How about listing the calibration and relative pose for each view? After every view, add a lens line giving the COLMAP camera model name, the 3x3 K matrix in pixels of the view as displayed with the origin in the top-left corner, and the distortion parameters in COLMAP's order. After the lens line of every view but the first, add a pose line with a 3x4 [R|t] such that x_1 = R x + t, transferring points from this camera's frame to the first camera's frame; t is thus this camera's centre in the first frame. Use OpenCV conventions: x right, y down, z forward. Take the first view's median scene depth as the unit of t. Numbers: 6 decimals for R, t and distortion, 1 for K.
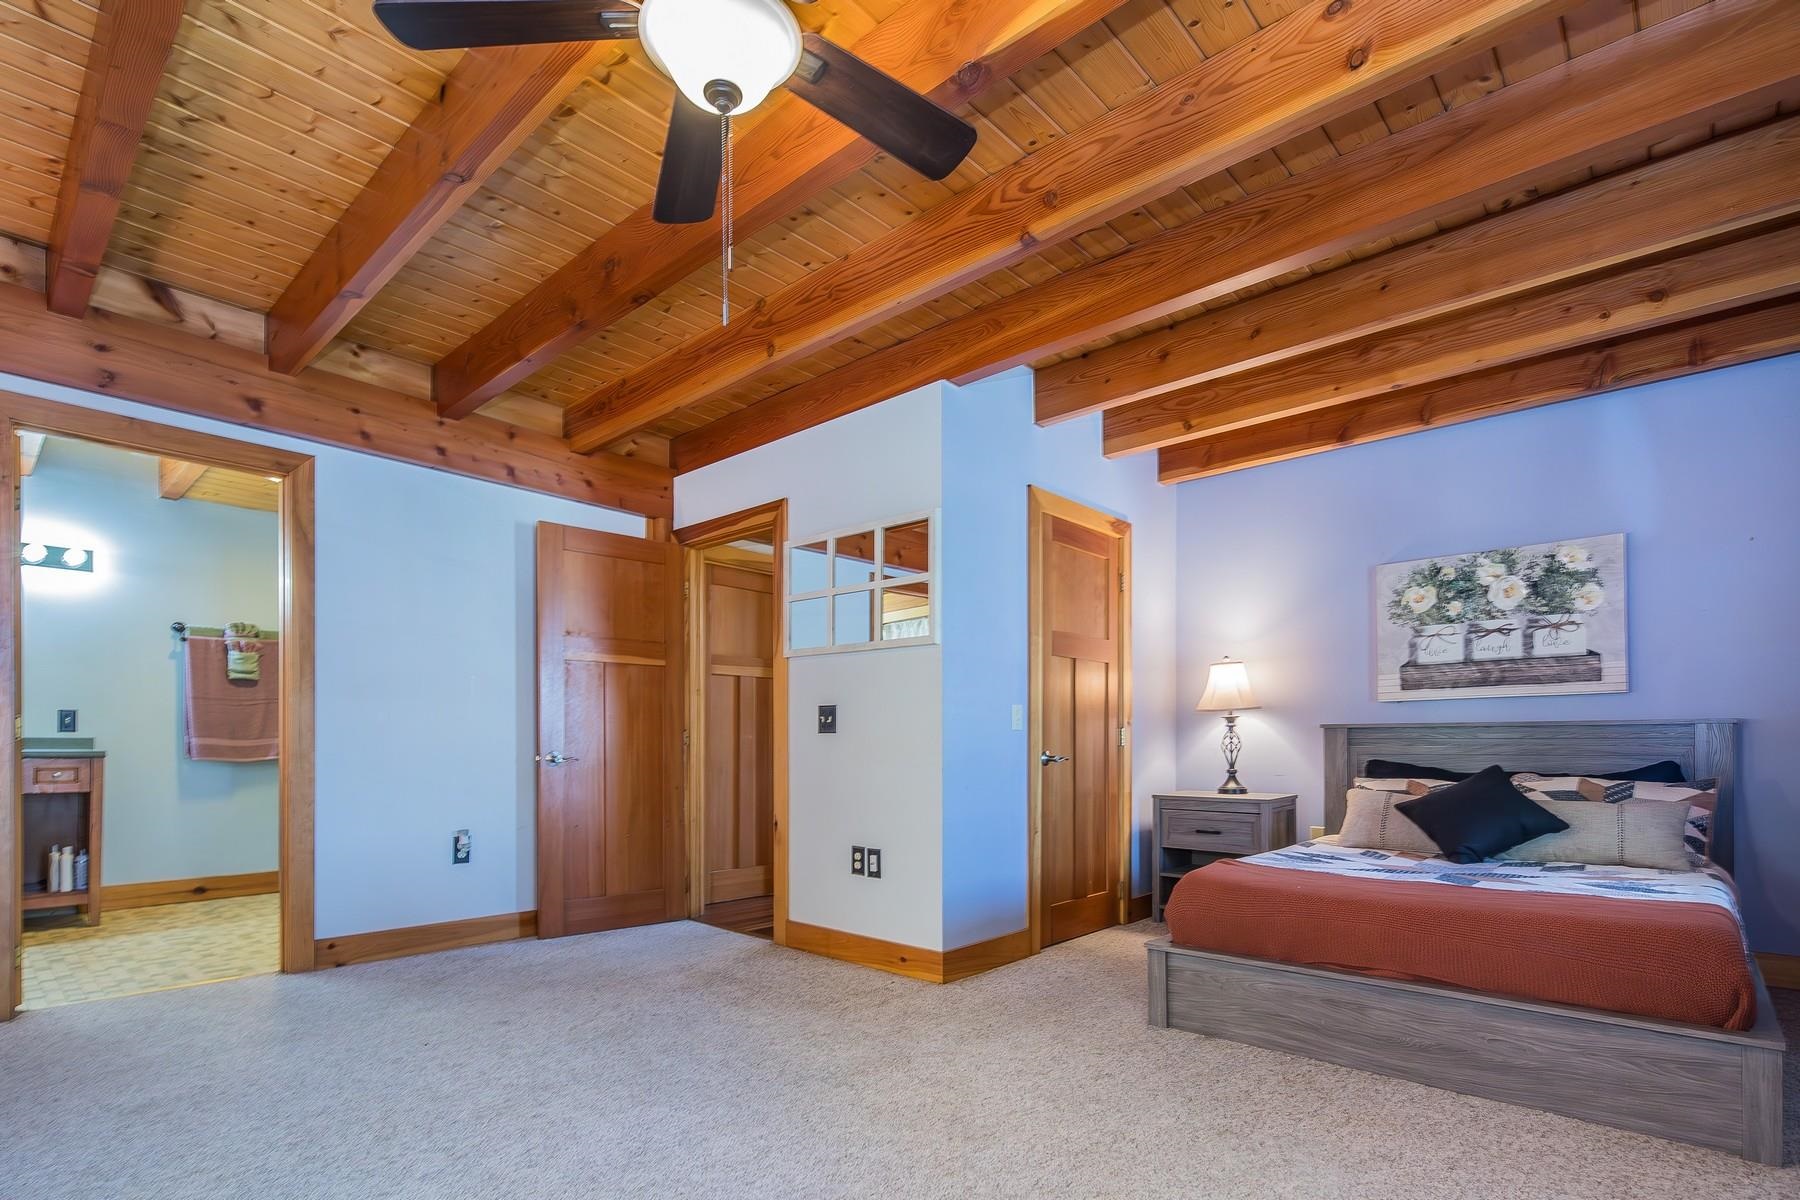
lens RADIAL K [[866.7, 0, 897.3], [0, 866.7, 742.3], [0, 0, 1]] dist [0.002324, 0.000336]
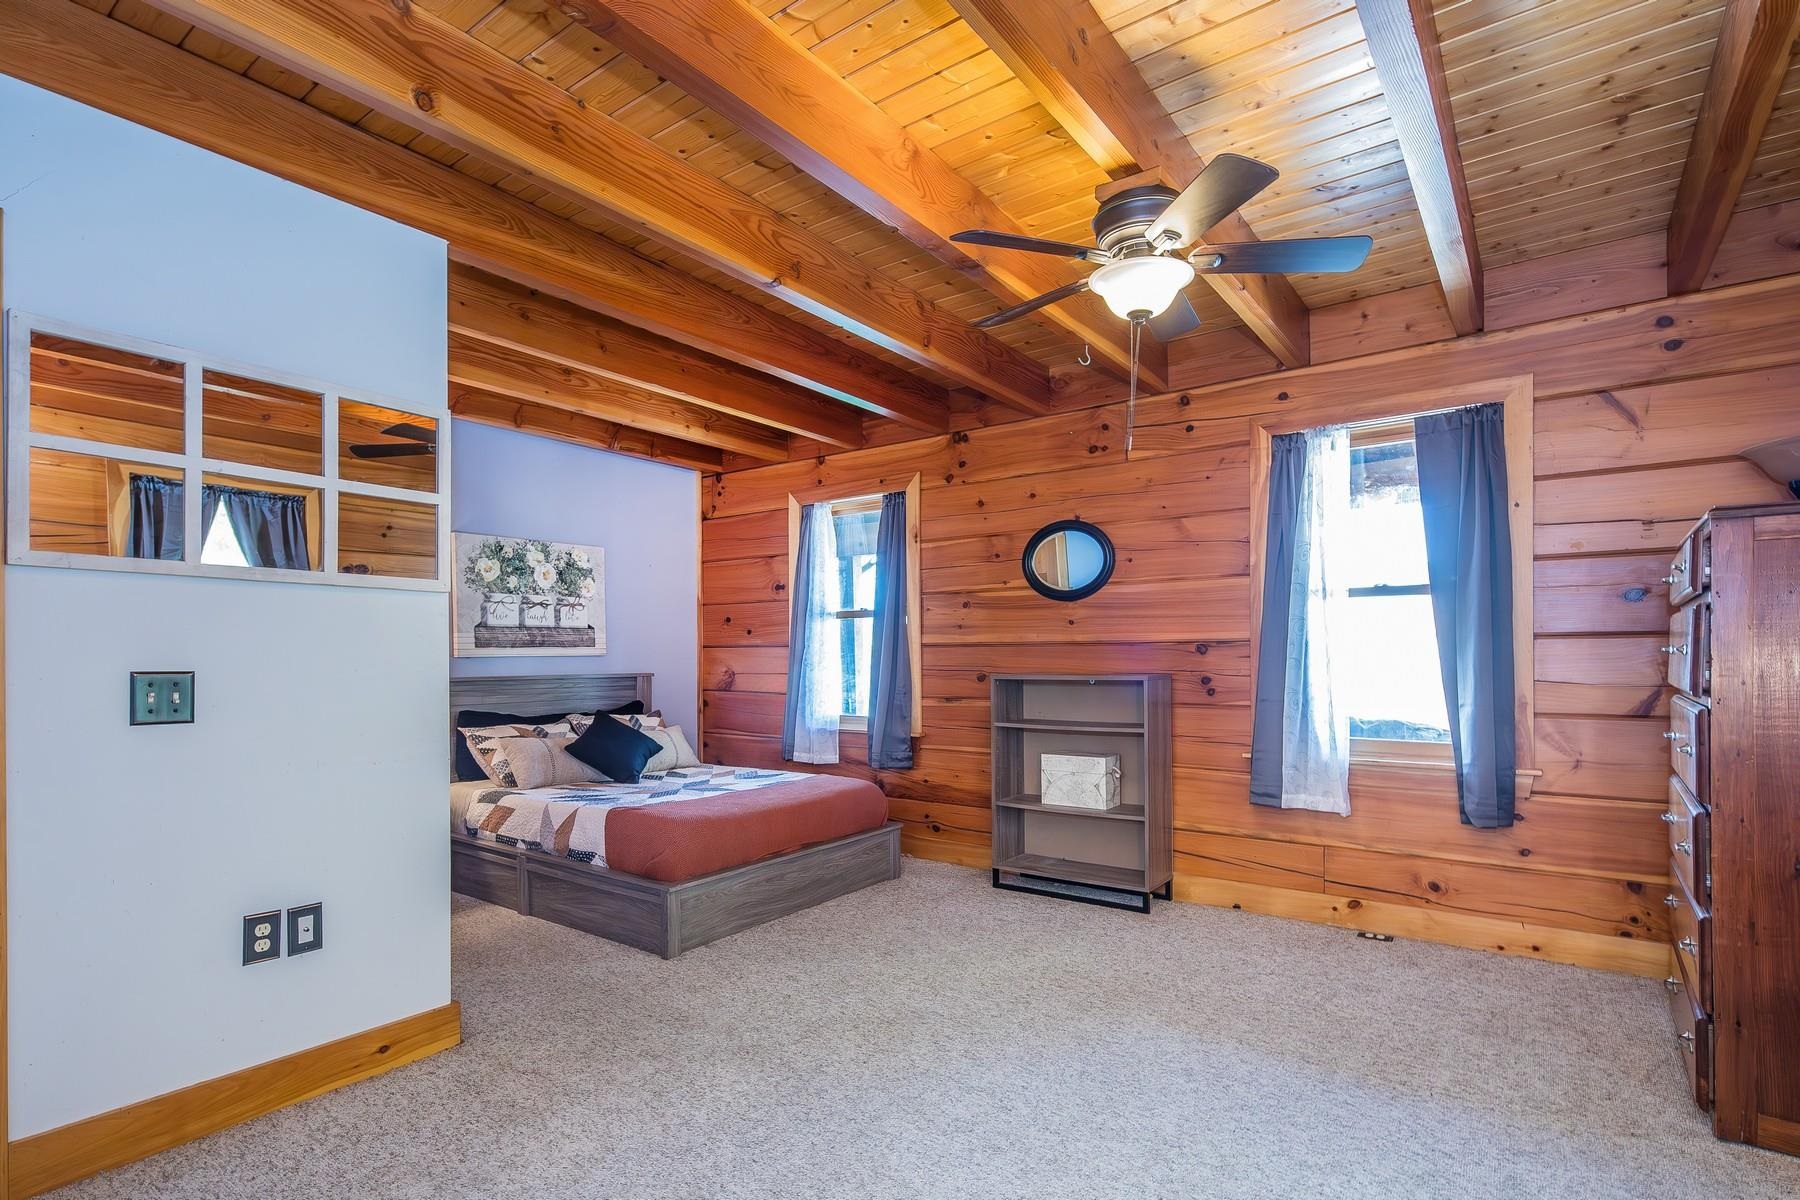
lens RADIAL K [[886.3, 0, 894.1], [0, 886.3, 654.6], [0, 0, 1]] dist [-0.000020, -0.000466]
pose [[-0.101696, 0.000746, 0.994815, -0.666104], [-0.000910, 0.999999, -0.000843, -0.053796], [-0.994815, -0.000991, -0.101695, 0.615667]]
